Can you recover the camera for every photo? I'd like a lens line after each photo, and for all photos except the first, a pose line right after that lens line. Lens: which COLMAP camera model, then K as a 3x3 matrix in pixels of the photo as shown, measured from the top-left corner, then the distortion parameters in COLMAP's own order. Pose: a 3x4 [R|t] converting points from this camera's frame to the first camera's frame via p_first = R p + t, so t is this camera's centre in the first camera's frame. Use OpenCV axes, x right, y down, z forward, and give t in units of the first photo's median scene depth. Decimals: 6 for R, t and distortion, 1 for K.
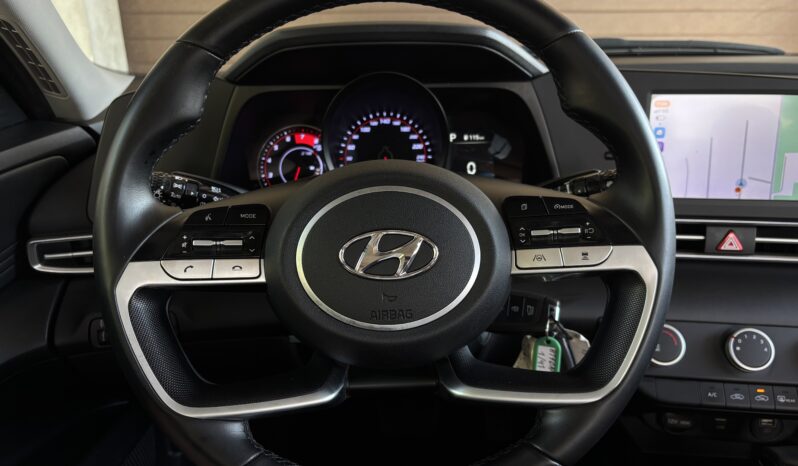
lens RADIAL K [[612.5, 0, 398.8], [0, 612.5, 233.9], [0, 0, 1]] dist [0.041952, -0.005606]
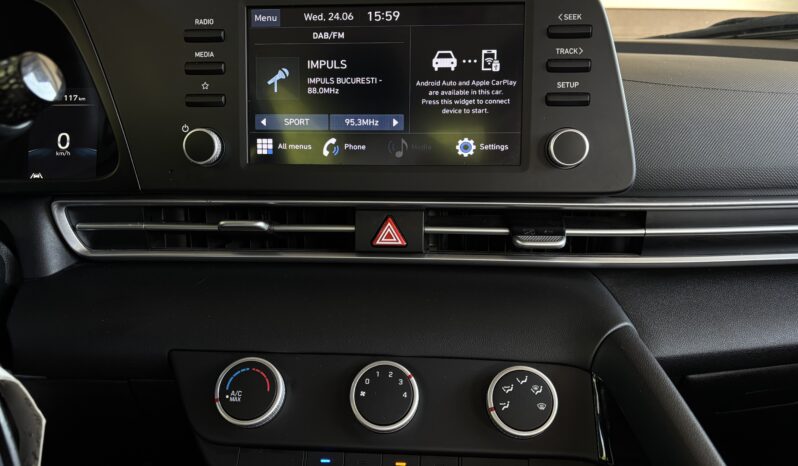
lens RADIAL K [[612.5, 0, 397.2], [0, 612.5, 237.7], [0, 0, 1]] dist [0.041952, -0.005606]
pose [[0.998207, -0.002888, 0.059784, 0.454948], [0.009795, 0.993253, -0.115554, 0.084476], [-0.059047, 0.115932, 0.991501, 0.311269]]
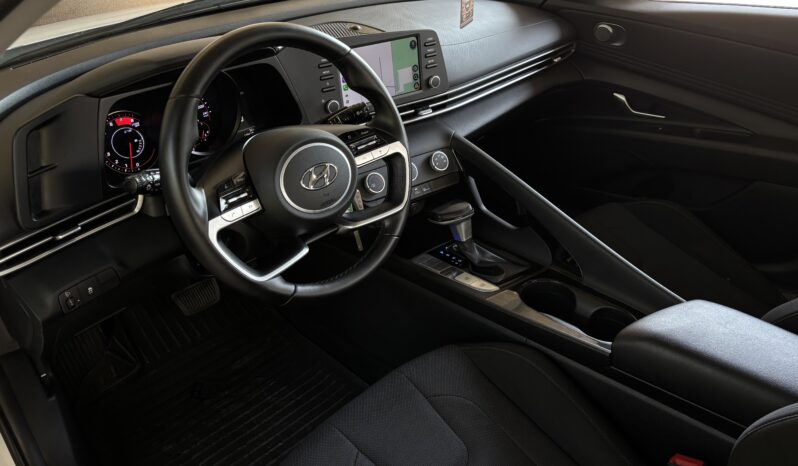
lens RADIAL K [[612.5, 0, 400.3], [0, 612.5, 231.3], [0, 0, 1]] dist [0.041952, -0.005606]
pose [[0.720490, -0.356860, 0.594597, -0.607177], [0.229534, 0.931819, 0.281117, -0.171102], [-0.654377, -0.066062, 0.753278, -0.430817]]
